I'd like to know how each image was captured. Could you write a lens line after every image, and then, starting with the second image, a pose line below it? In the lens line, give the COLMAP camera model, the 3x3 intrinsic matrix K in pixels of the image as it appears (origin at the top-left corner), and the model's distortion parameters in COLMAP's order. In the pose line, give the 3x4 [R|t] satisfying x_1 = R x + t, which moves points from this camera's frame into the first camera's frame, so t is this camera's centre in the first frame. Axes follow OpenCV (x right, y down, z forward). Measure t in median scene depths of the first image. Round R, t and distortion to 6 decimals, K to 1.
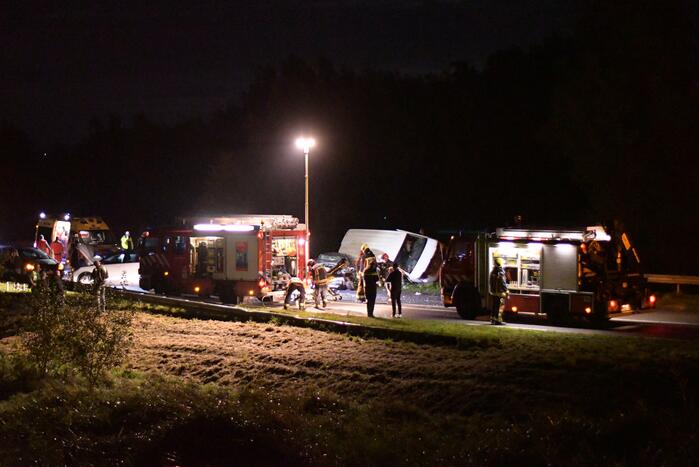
lens RADIAL K [[1436.5, 0, 349.5], [0, 1436.5, 233.5], [0, 0, 1]] dist [0.010109, -0.144828]
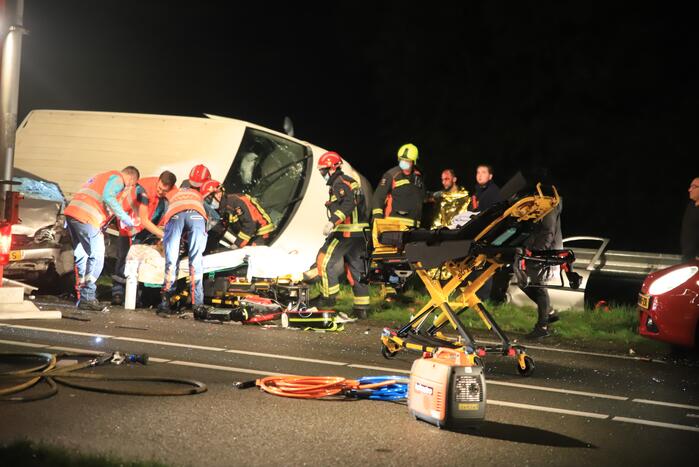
lens RADIAL K [[1277.9, 0, 349.5], [0, 1277.9, 233.5], [0, 0, 1]] dist [0.164530, -0.074210]
pose [[0.922310, 0.070119, 0.380037, -0.048731], [-0.065788, 0.997536, -0.024389, 0.031266], [-0.380810, -0.002508, 0.924650, 0.779085]]
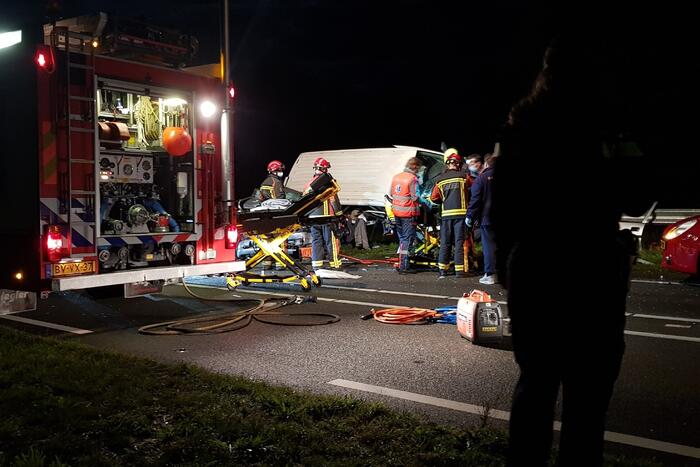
lens RADIAL K [[731.3, 0, 336.4], [0, 731.3, 230.7], [0, 0, 1]] dist [0.118395, -0.281382]
pose [[0.993179, -0.003757, 0.116540, -0.022964], [0.002468, 0.999934, 0.011204, 0.028462], [-0.116575, -0.010839, 0.993123, 0.786134]]
